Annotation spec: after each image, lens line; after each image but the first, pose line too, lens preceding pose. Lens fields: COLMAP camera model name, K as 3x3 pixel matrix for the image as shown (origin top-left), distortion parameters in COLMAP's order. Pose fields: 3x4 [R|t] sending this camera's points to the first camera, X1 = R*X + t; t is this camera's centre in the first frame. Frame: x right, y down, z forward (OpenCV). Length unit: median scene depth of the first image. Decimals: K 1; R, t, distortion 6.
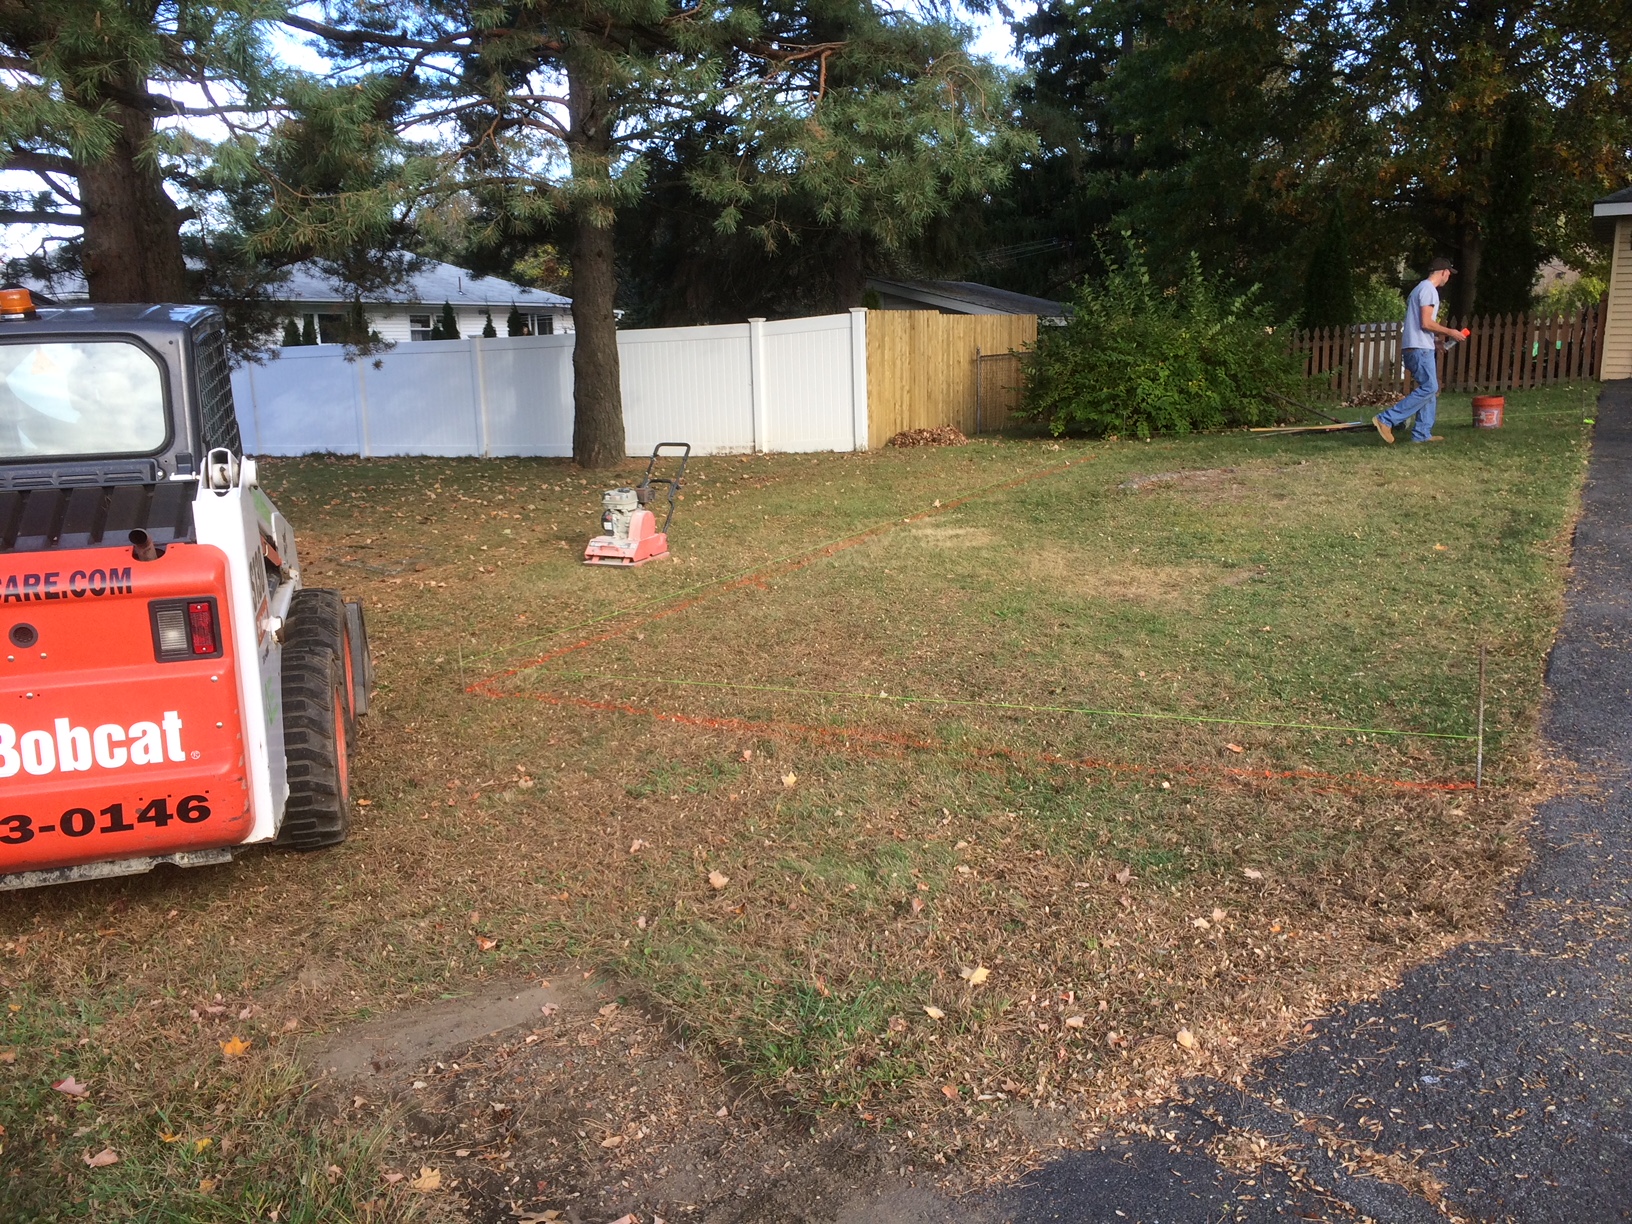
lens RADIAL K [[1487.3, 0, 816.0], [0, 1487.3, 612.0], [0, 0, 1]] dist [0.085388, -0.154130]
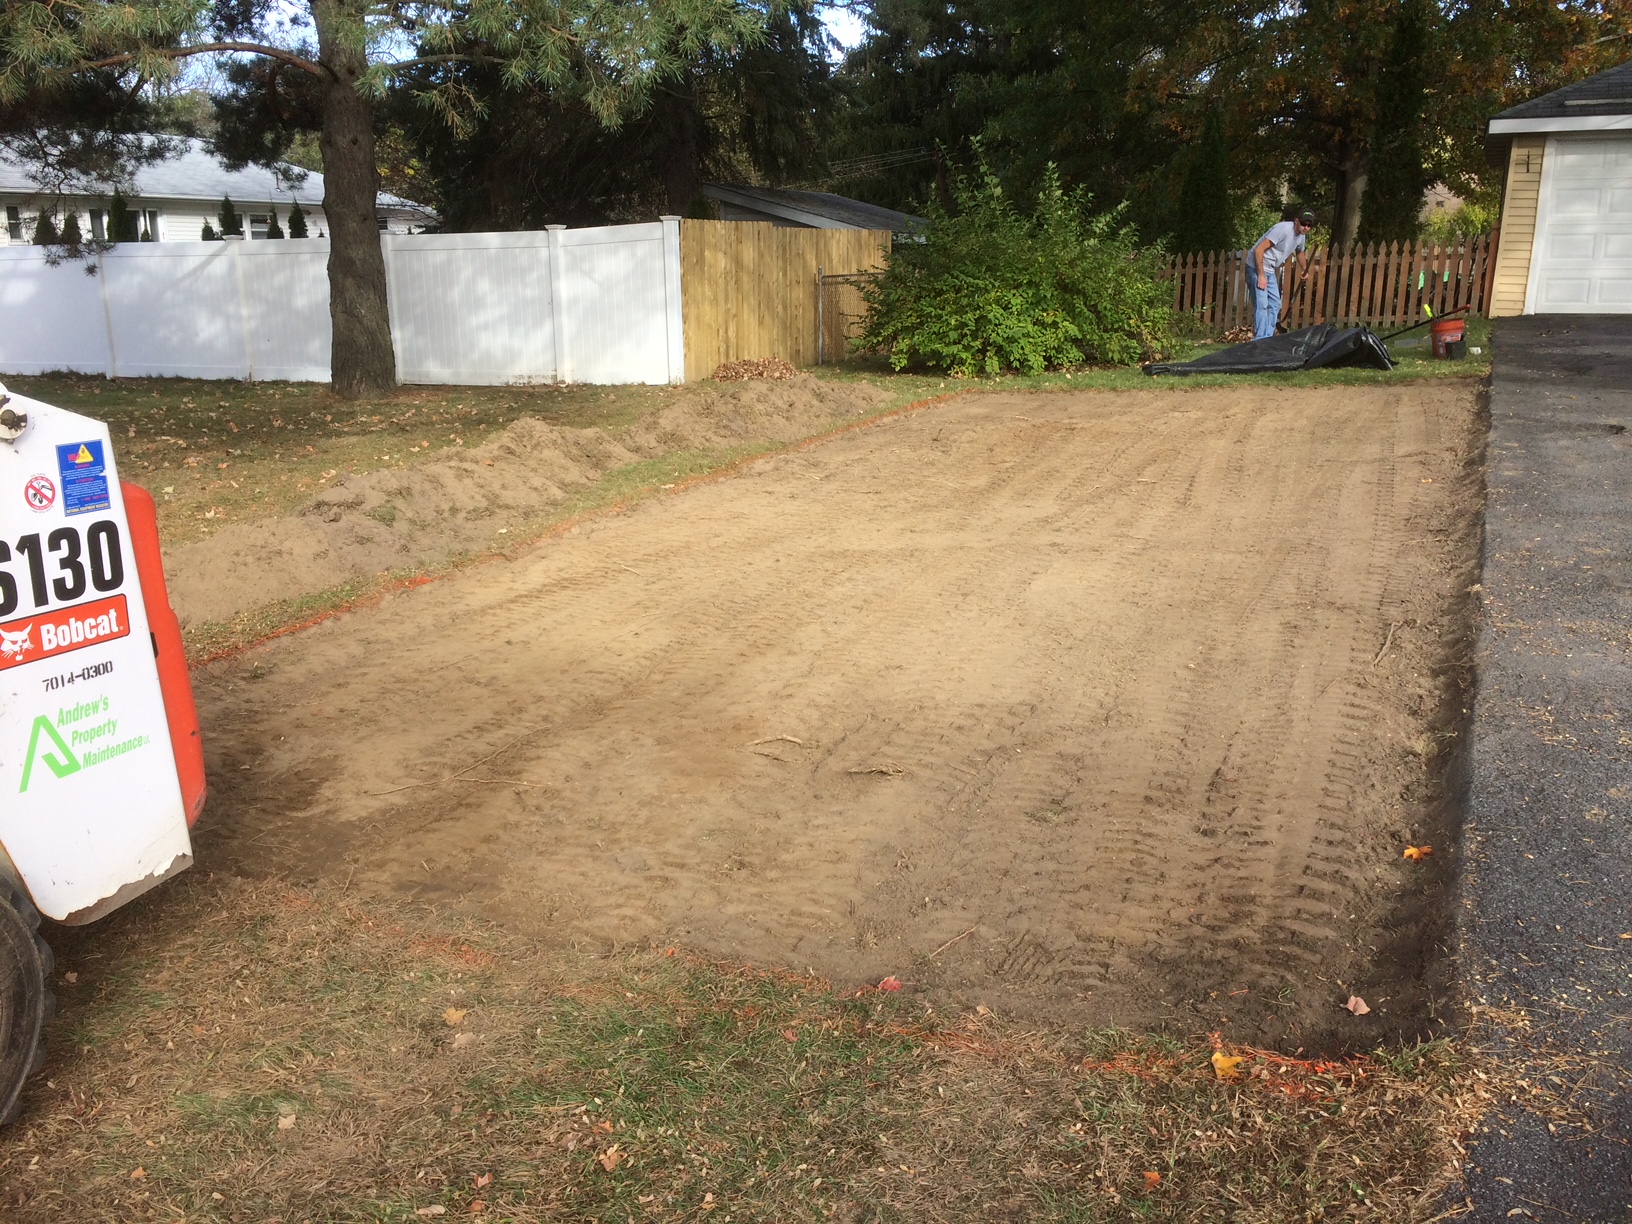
lens RADIAL K [[1487.3, 0, 842.2], [0, 1487.3, 634.7], [0, 0, 1]] dist [0.096946, -0.153886]
pose [[0.995878, -0.000363, 0.090697, 0.044483], [-0.005819, 0.997676, 0.067893, -0.020565], [-0.090511, -0.068141, 0.993562, 0.107746]]
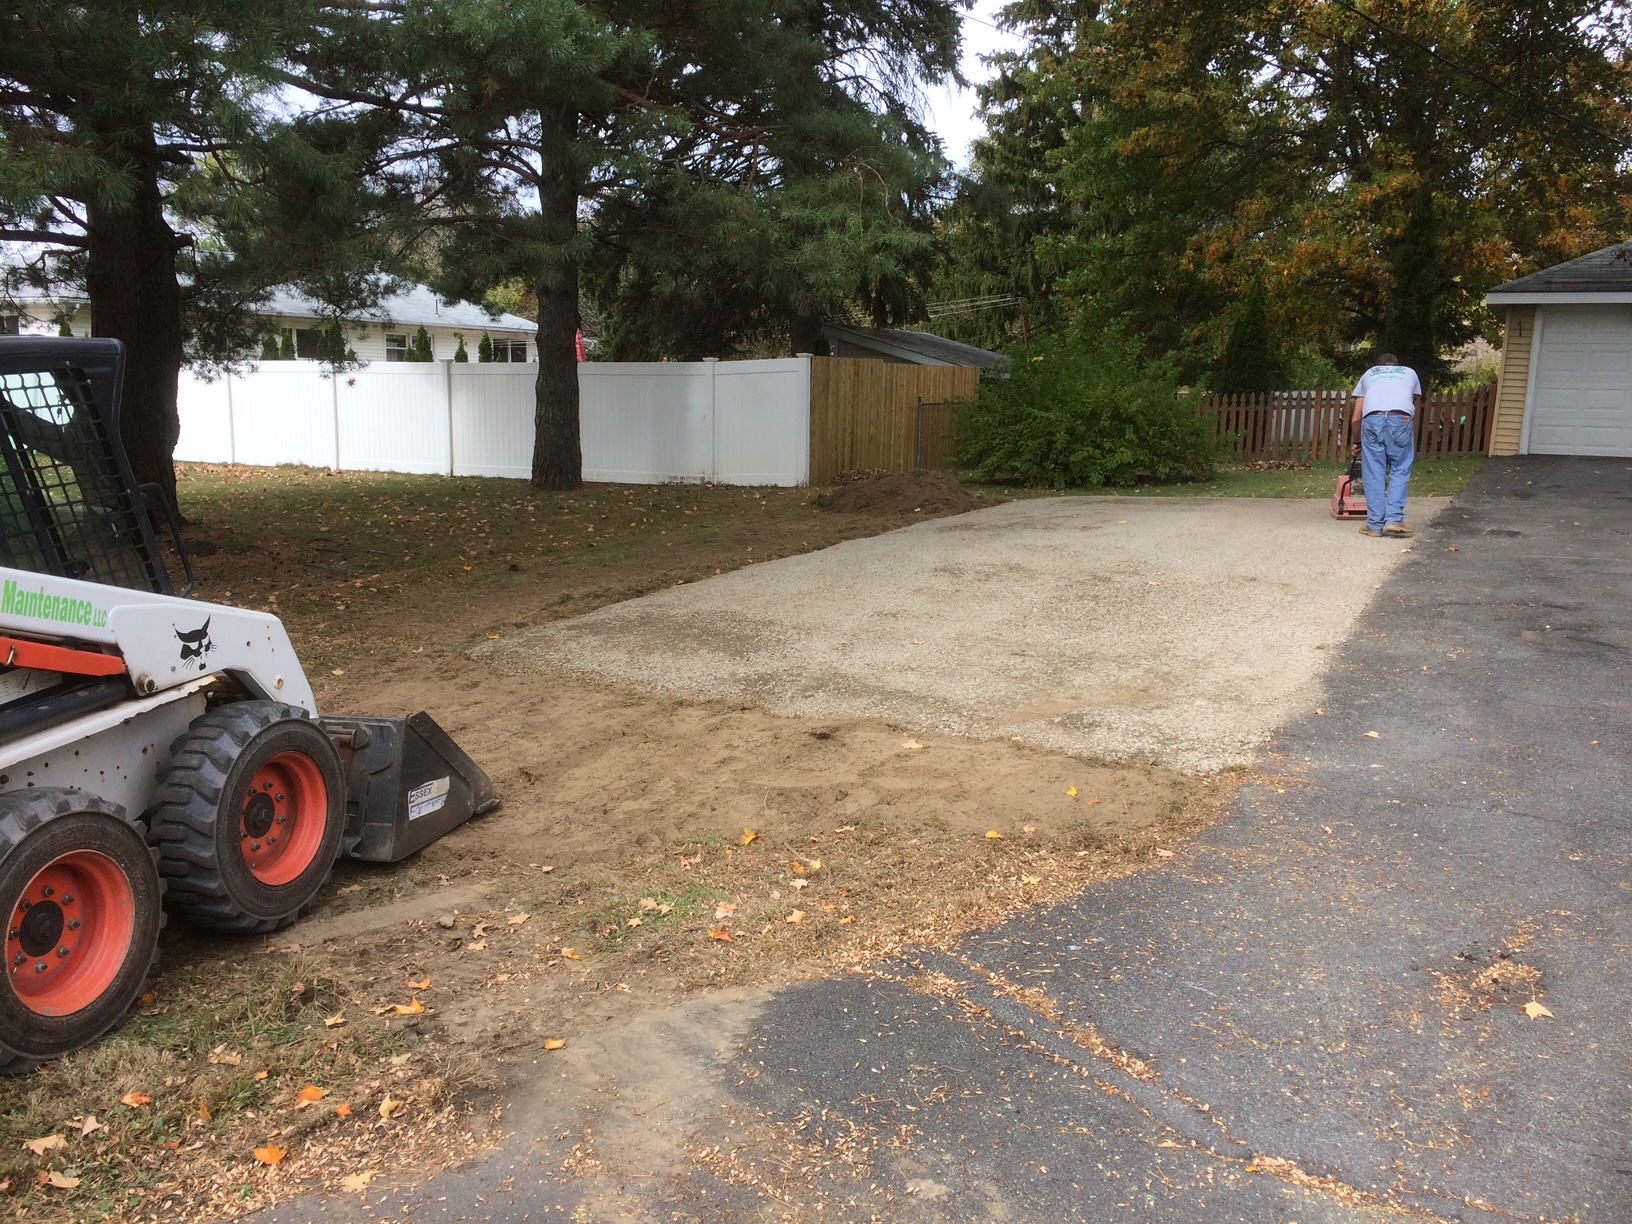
lens RADIAL K [[1468.1, 0, 815.2], [0, 1468.1, 651.9], [0, 0, 1]] dist [0.086975, -0.144744]
pose [[0.998588, 0.046731, 0.025248, 0.017228], [-0.046821, 0.998899, 0.002965, 0.006494], [-0.025082, -0.004143, 0.999677, -0.055559]]
